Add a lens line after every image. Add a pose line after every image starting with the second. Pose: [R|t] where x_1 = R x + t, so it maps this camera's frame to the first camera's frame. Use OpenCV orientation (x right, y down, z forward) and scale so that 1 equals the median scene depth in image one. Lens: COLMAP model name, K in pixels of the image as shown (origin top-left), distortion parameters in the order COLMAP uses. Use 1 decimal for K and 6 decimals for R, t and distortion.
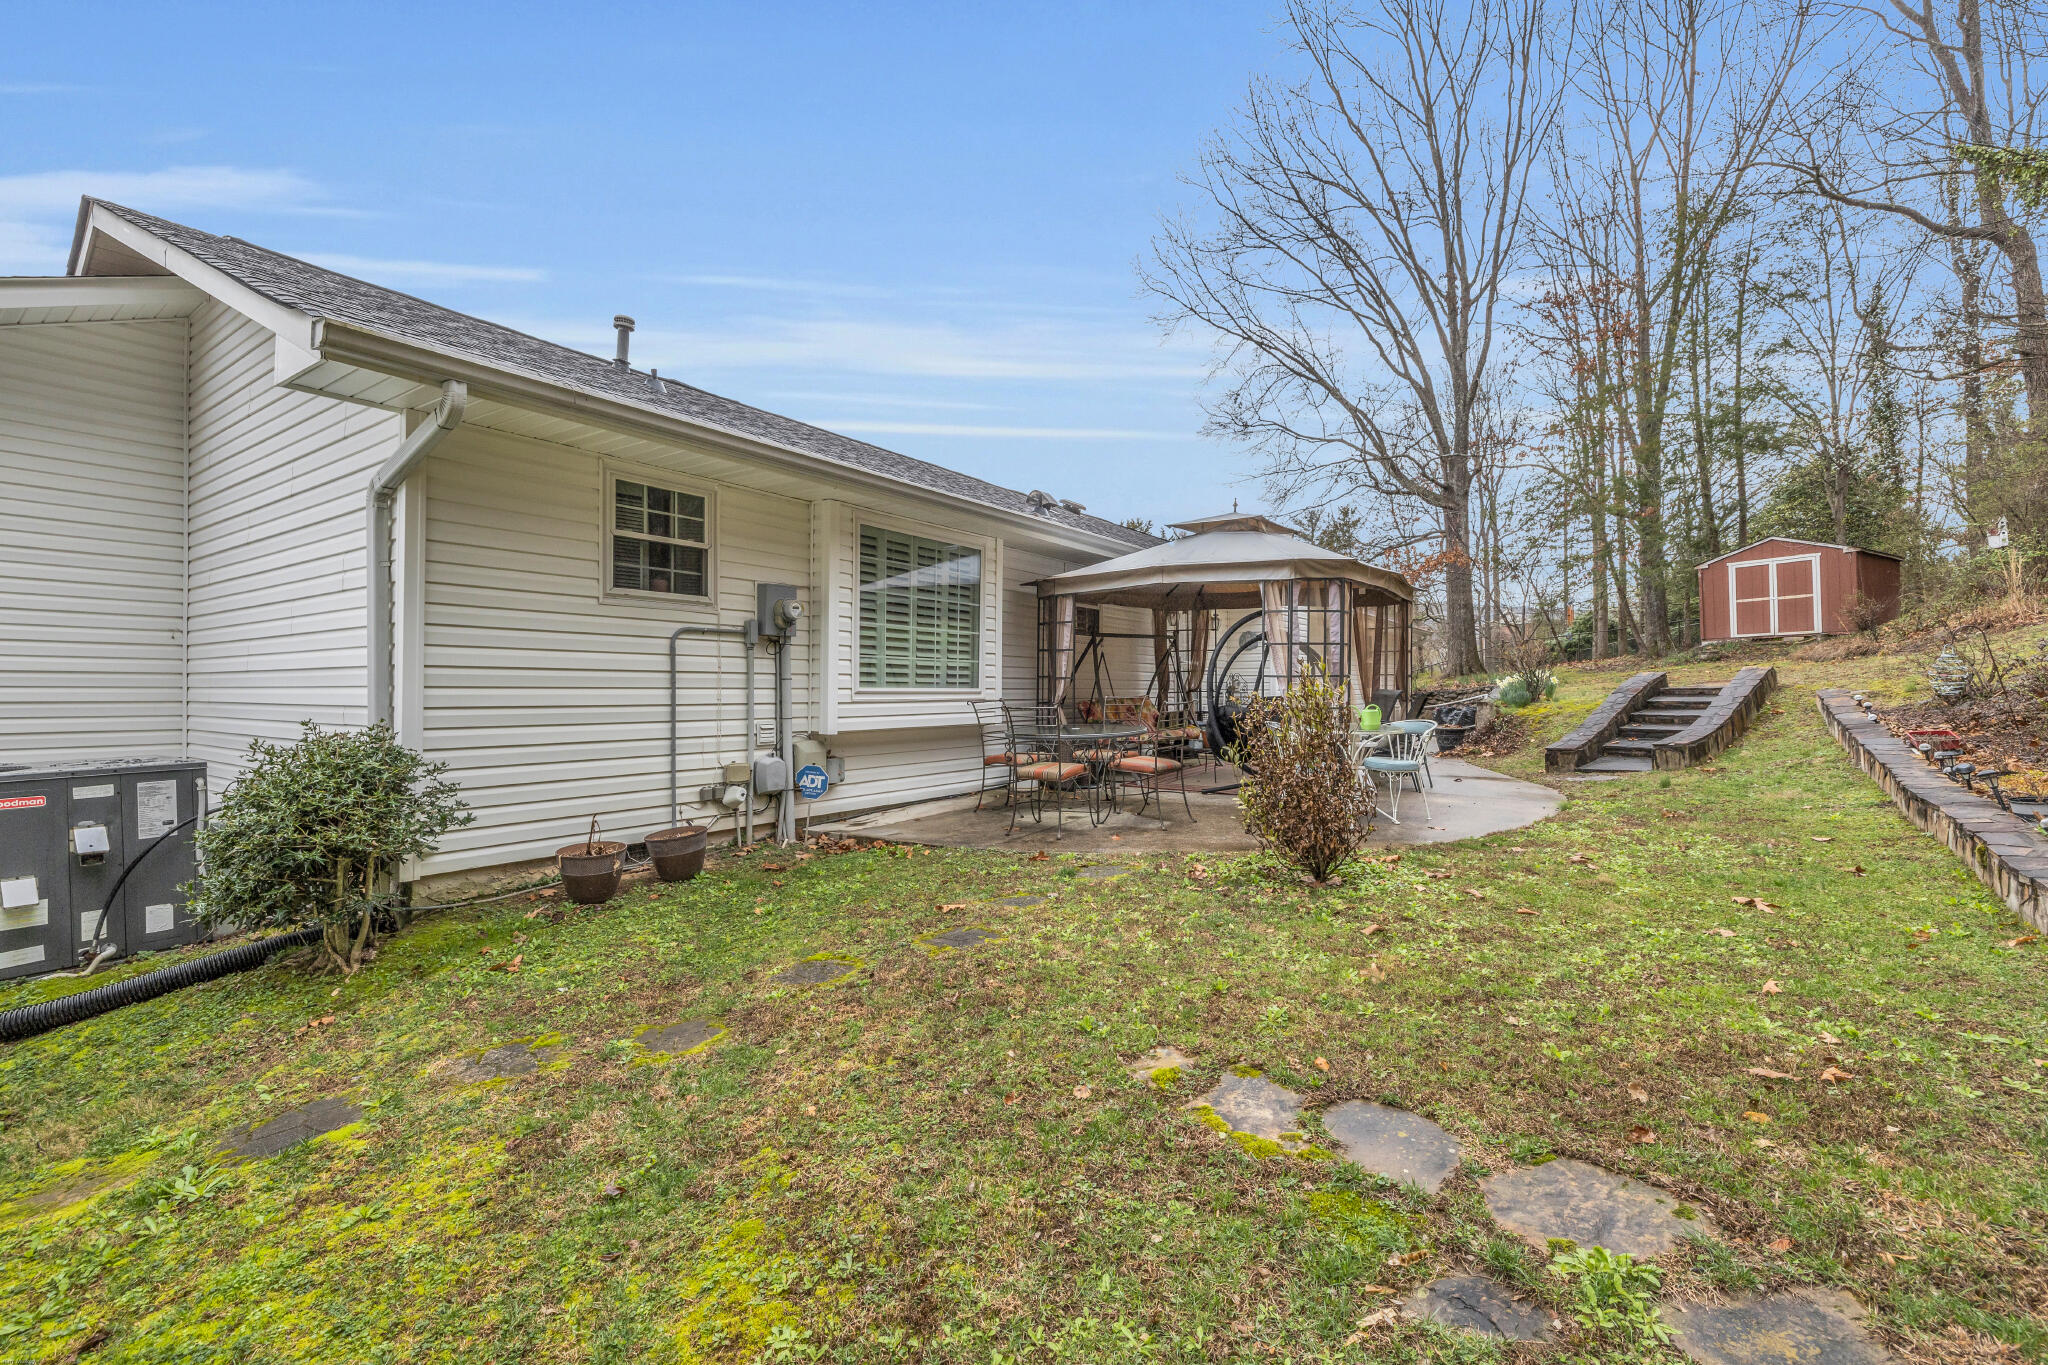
lens RADIAL K [[874.2, 0, 1017.5], [0, 874.2, 696.0], [0, 0, 1]] dist [-0.000039, -0.000125]
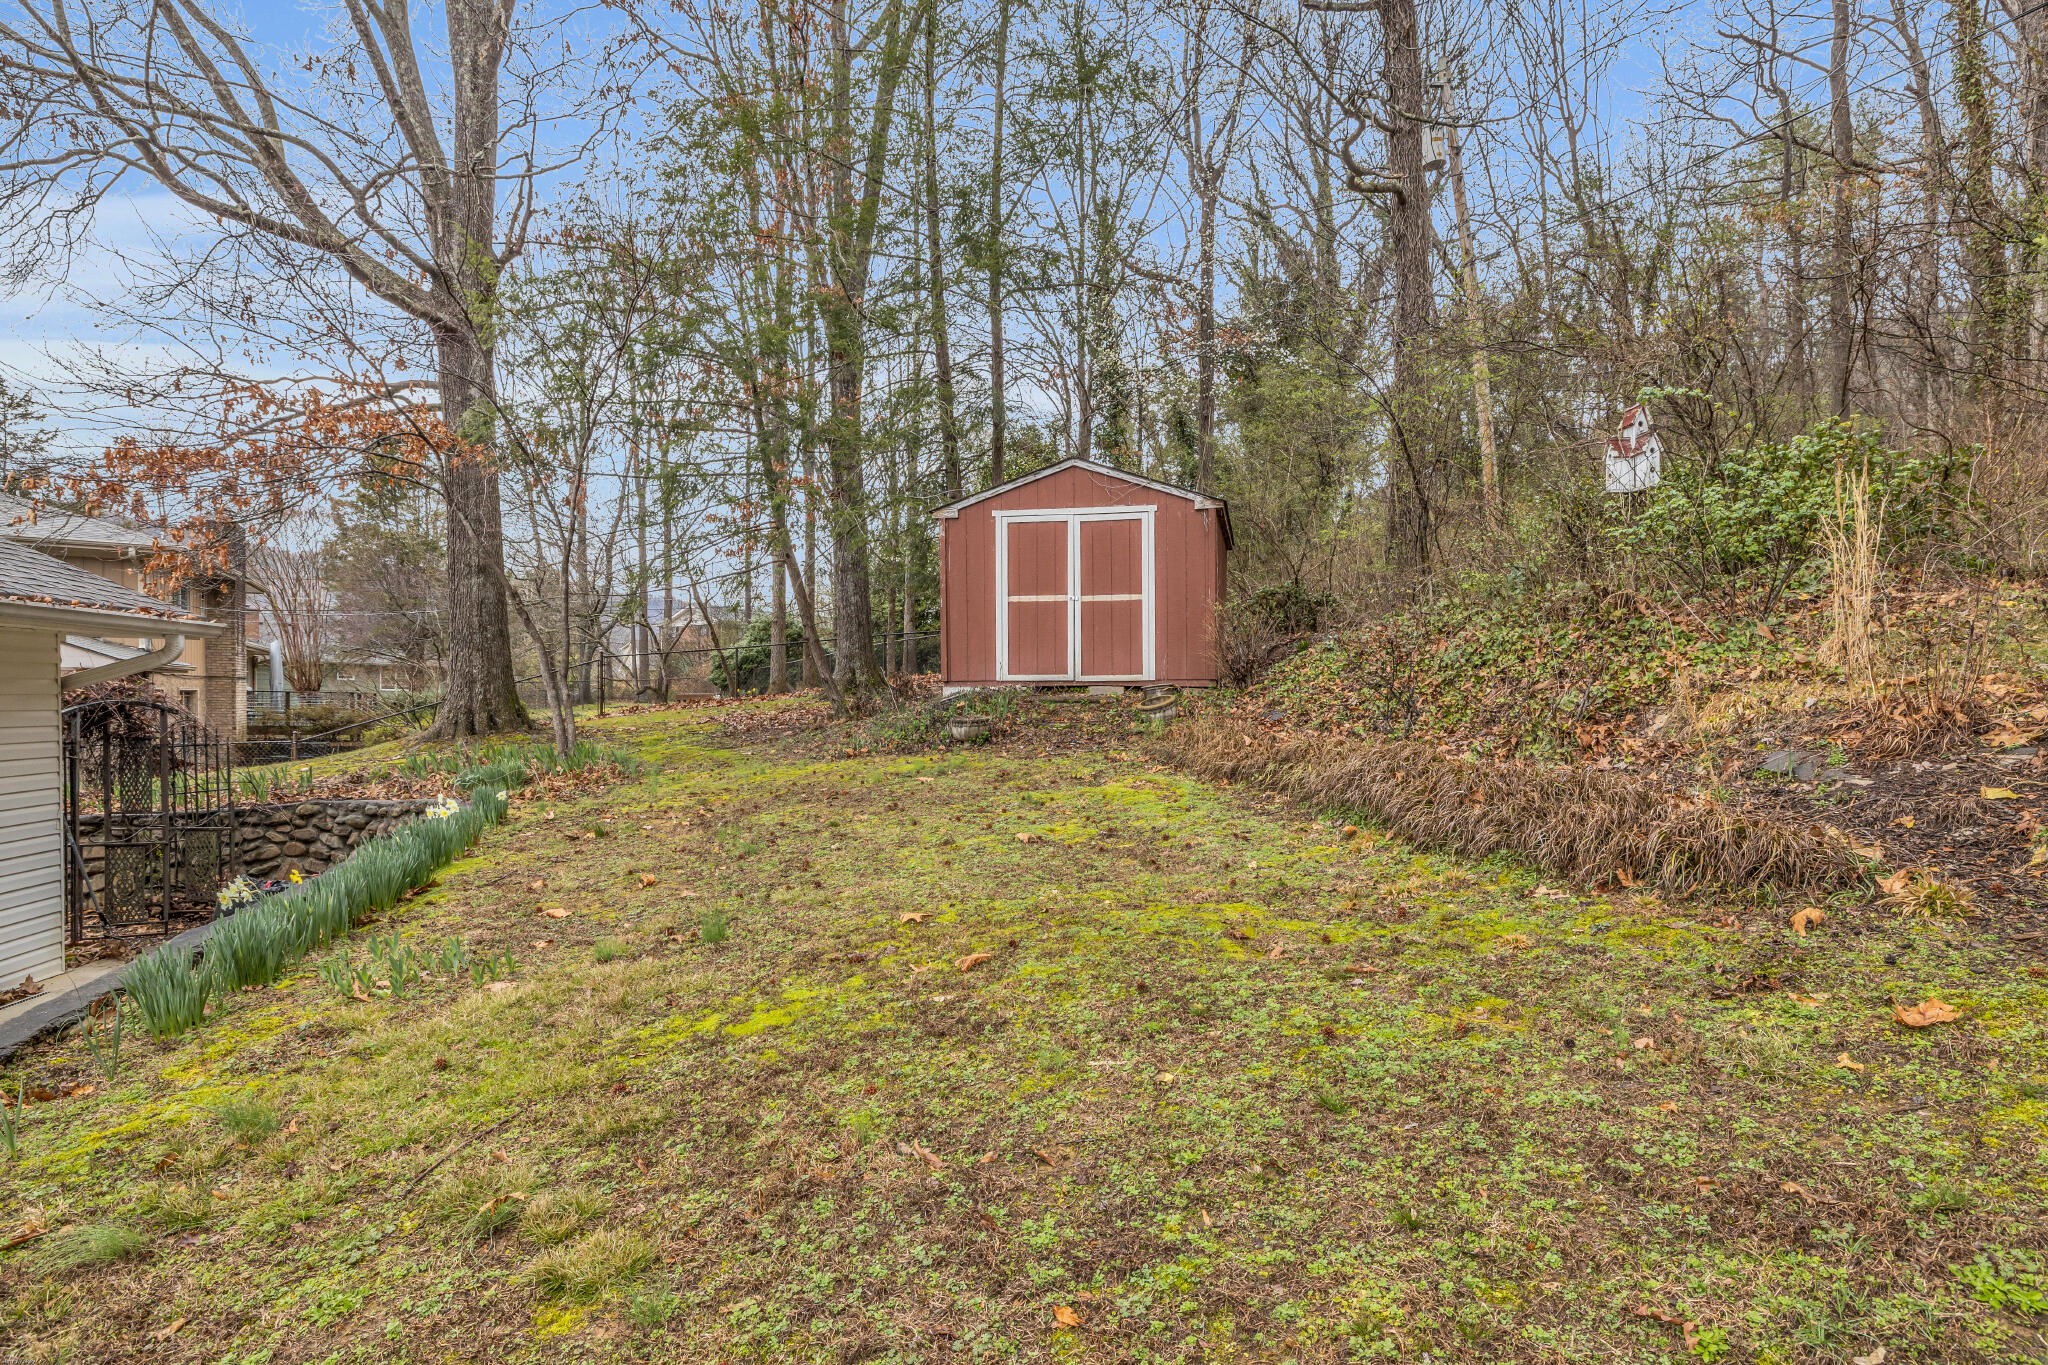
lens RADIAL K [[1046.8, 0, 1036.0], [0, 1046.8, 715.6], [0, 0, 1]] dist [0.001366, 0.000244]
pose [[0.690343, 0.001343, 0.723481, 1.530107], [-0.011357, 0.999895, 0.008981, -0.185388], [-0.723393, -0.014417, 0.690286, 2.121415]]
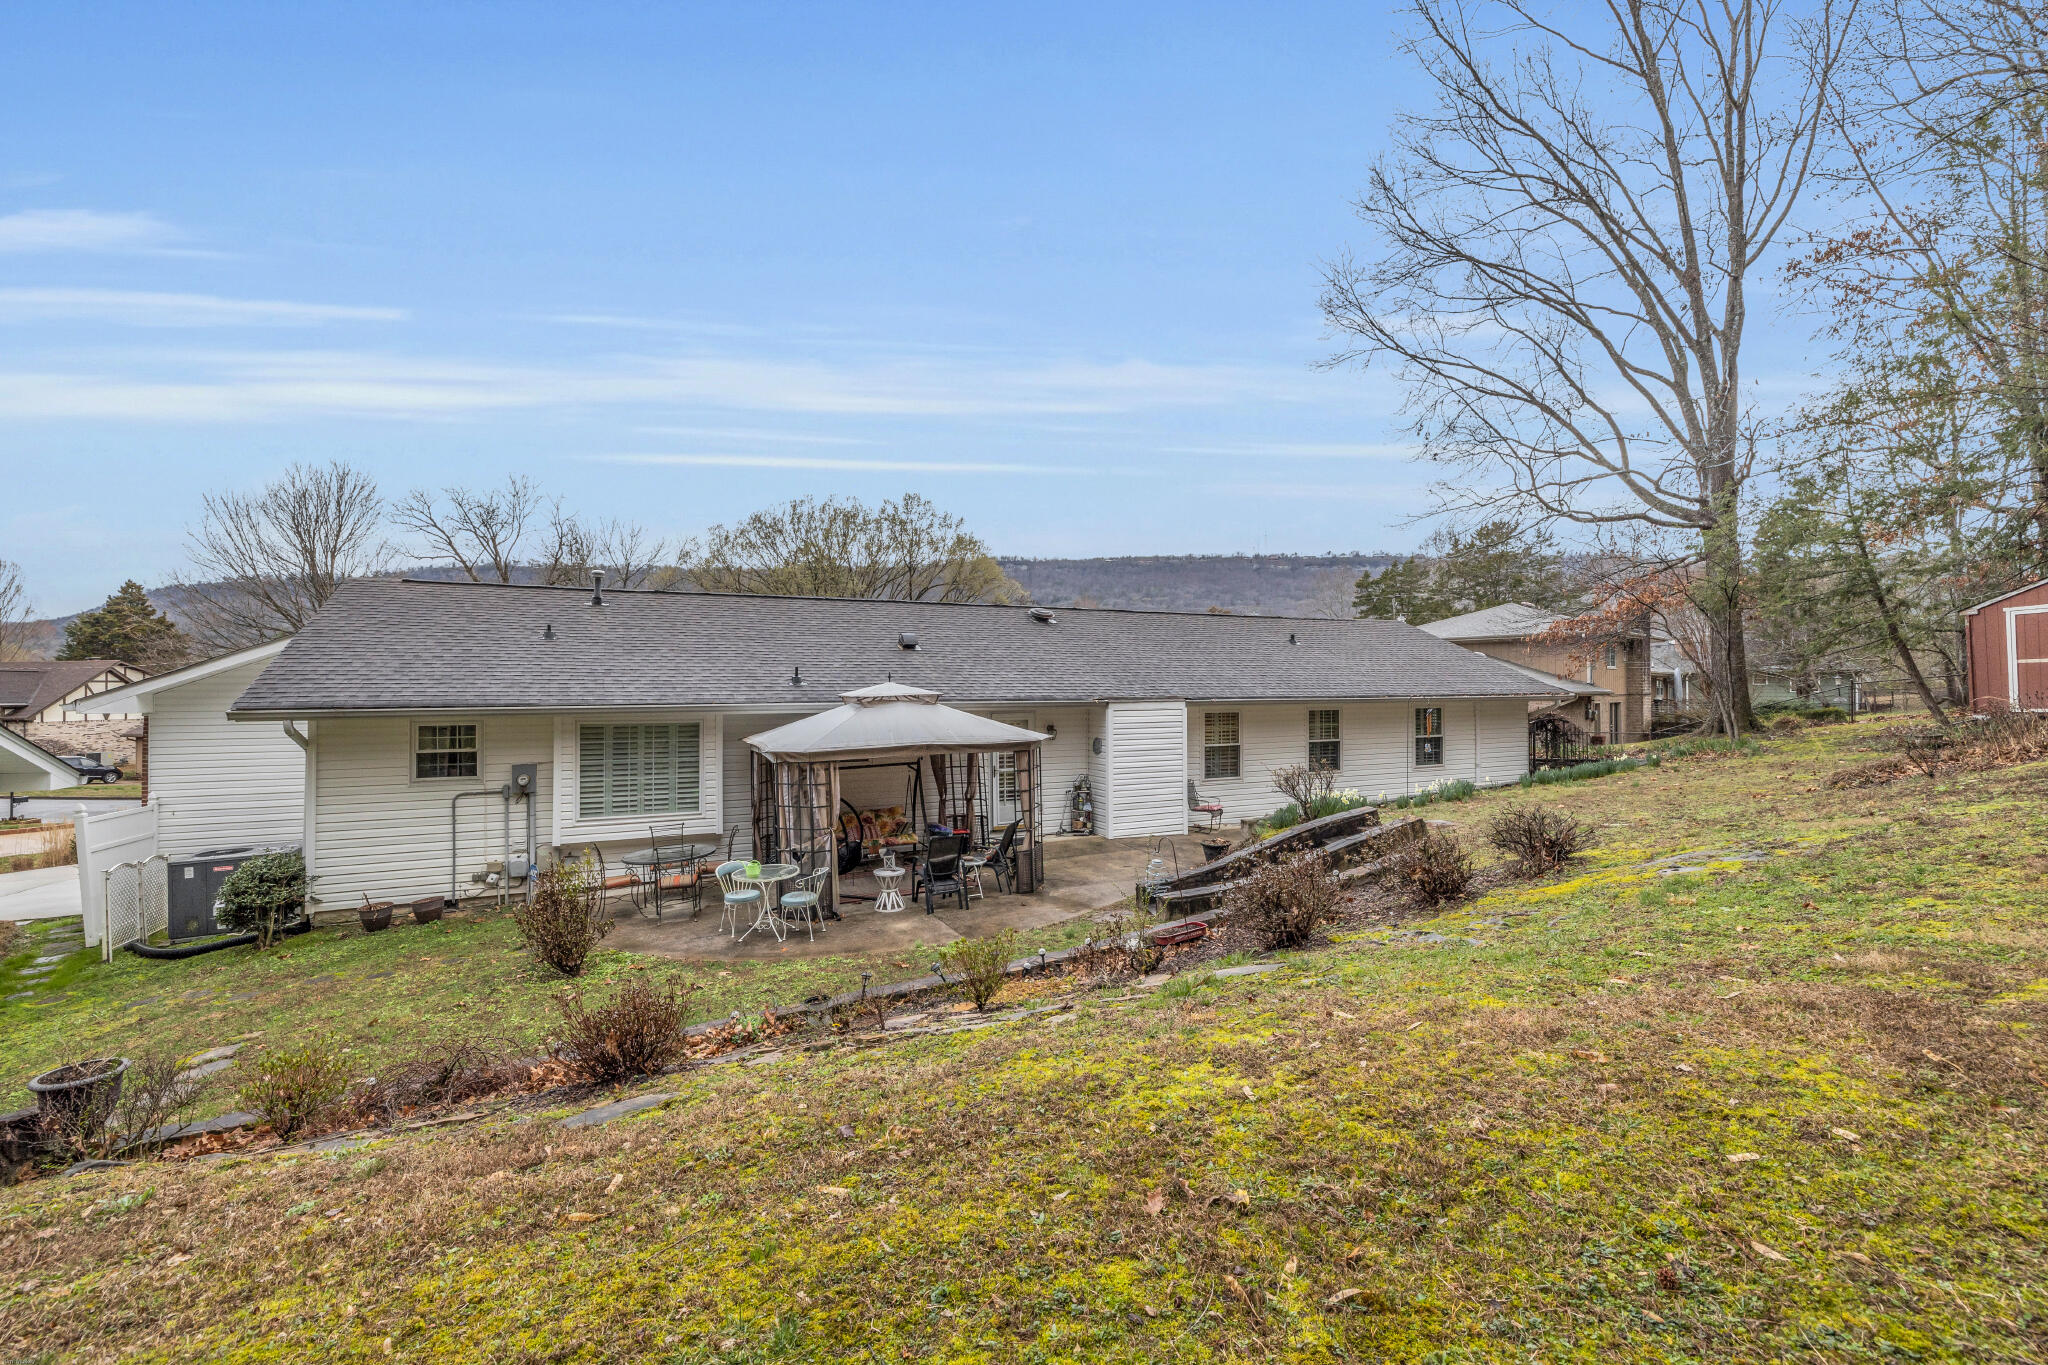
lens RADIAL K [[864.2, 0, 1024.0], [0, 864.2, 682.5], [0, 0, 1]] dist [0.002464, 0.000230]
pose [[0.867566, -0.005725, -0.497290, 1.593363], [0.001084, 0.999953, -0.009620, -0.289151], [0.497322, 0.007807, 0.867531, -0.068128]]
